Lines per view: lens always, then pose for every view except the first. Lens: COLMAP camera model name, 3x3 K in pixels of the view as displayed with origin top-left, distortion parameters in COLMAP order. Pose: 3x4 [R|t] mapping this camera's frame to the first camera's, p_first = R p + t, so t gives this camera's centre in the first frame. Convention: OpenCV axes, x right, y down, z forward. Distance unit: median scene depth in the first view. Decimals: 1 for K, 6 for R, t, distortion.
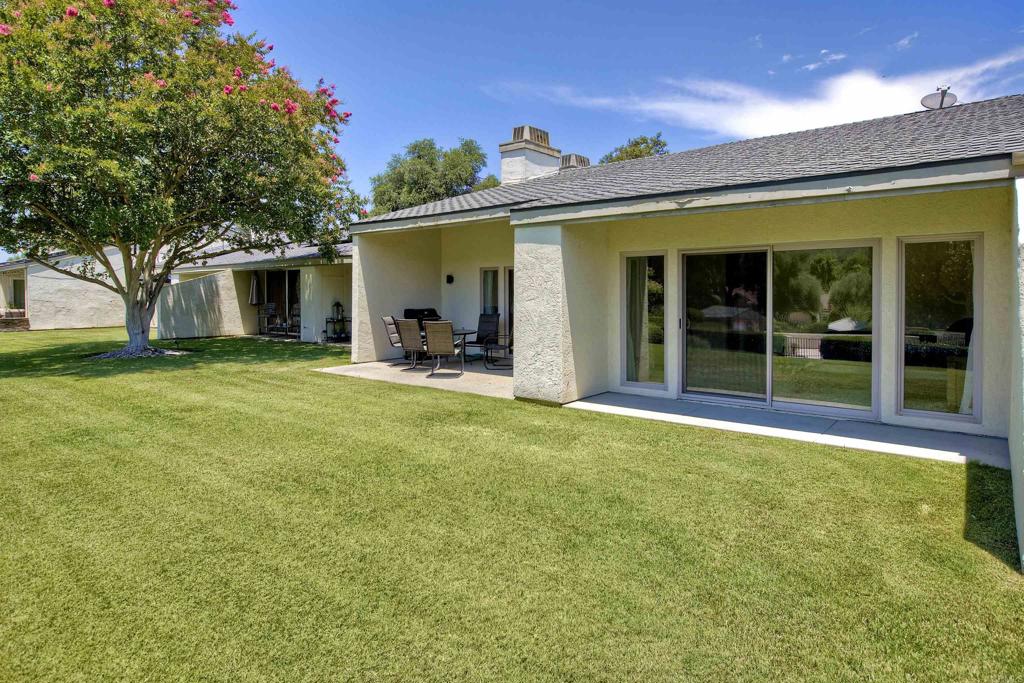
lens RADIAL K [[605.9, 0, 510.4], [0, 605.9, 285.0], [0, 0, 1]] dist [-0.008924, 0.002876]
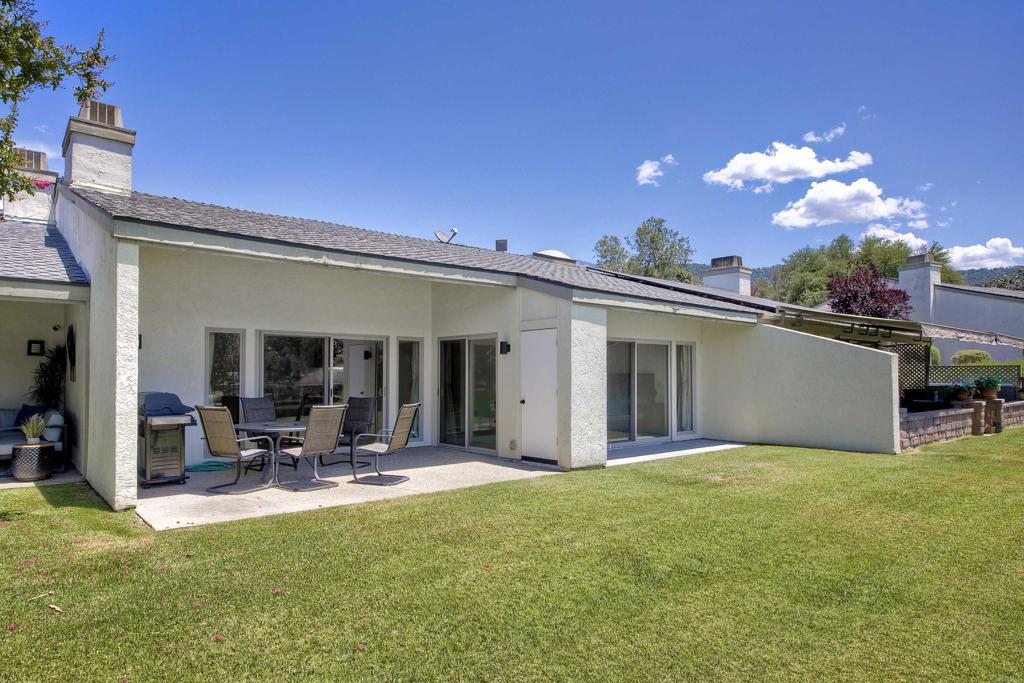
lens RADIAL K [[605.9, 0, 495.2], [0, 605.9, 366.6], [0, 0, 1]] dist [-0.008924, 0.002876]
pose [[0.183036, 0.018613, 0.982930, -0.677278], [-0.016812, 0.999734, -0.015800, 0.019901], [-0.982962, -0.013633, 0.183300, 0.621011]]
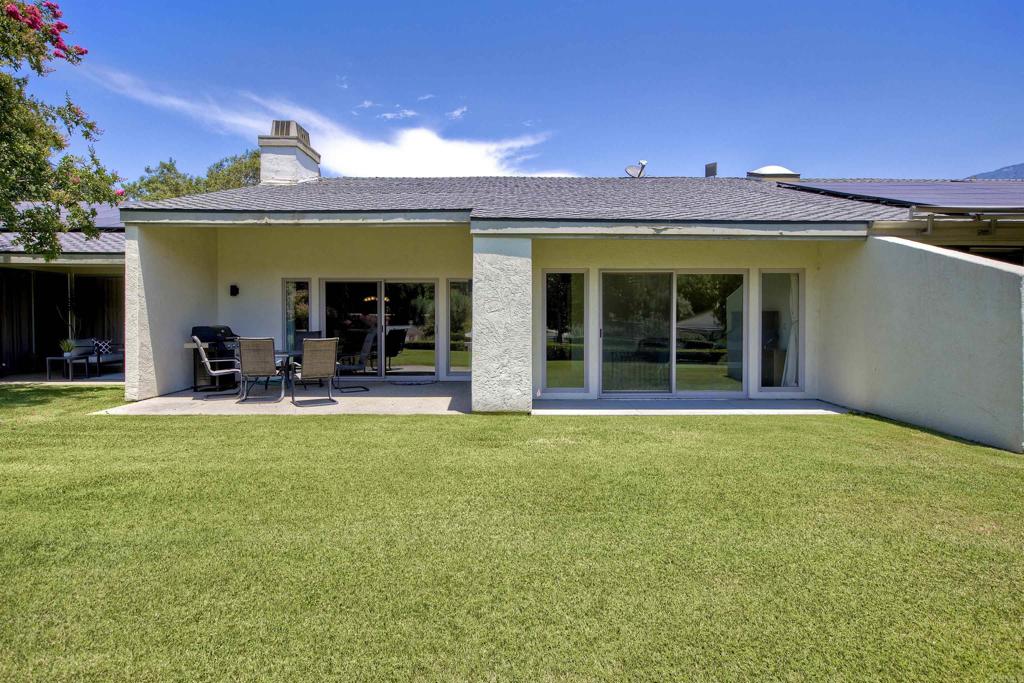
lens RADIAL K [[579.2, 0, 523.7], [0, 579.2, 318.6], [0, 0, 1]] dist [-0.014115, 0.009963]
pose [[0.754731, 0.000573, 0.656034, -0.354464], [-0.012204, 0.999839, 0.013166, 0.014810], [-0.655921, -0.017943, 0.754616, 0.167564]]
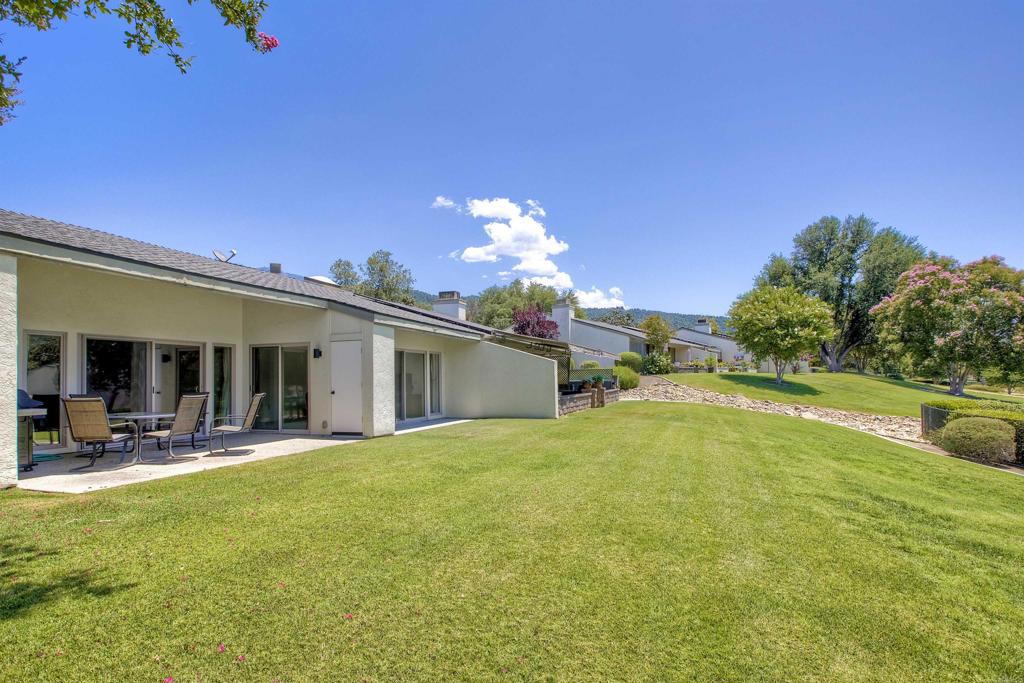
lens RADIAL K [[508.3, 0, 532.2], [0, 508.3, 372.4], [0, 0, 1]] dist [-0.004569, 0.000300]
pose [[-0.362882, 0.020872, 0.931601, -0.861306], [-0.001784, 0.999732, -0.023093, 0.035516], [-0.931833, -0.010042, -0.362747, 0.720719]]
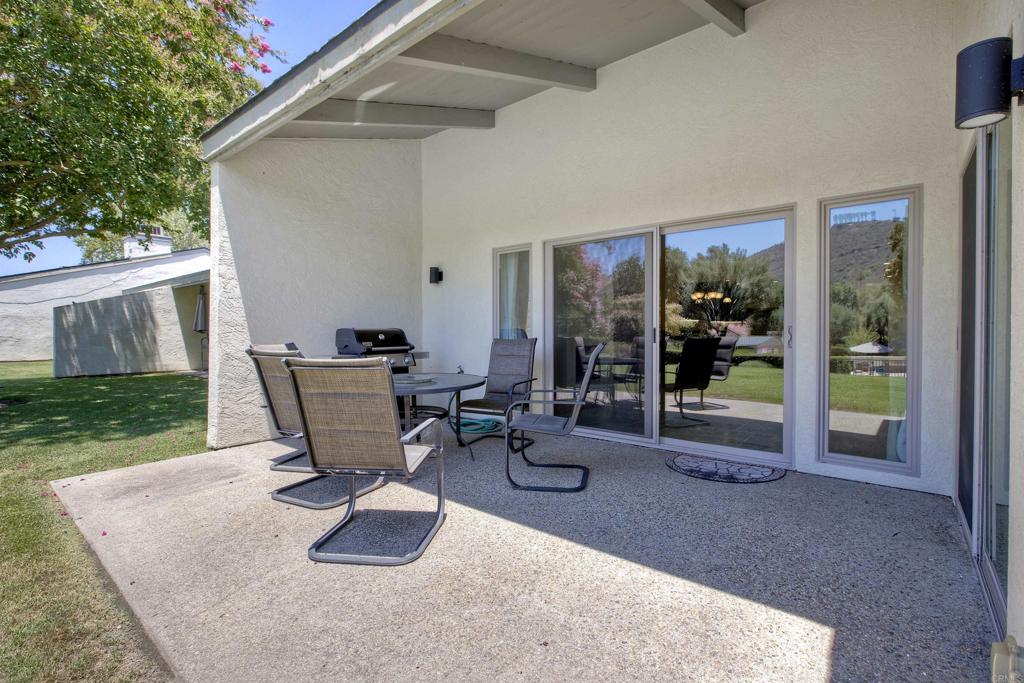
lens RADIAL K [[481.0, 0, 526.0], [0, 481.0, 343.5], [0, 0, 1]] dist [-0.003410, 0.001845]
pose [[0.999748, -0.000206, 0.022467, -0.033622], [-0.000763, 0.999069, 0.043134, 0.035794], [-0.022455, -0.043141, 0.998817, 0.639233]]
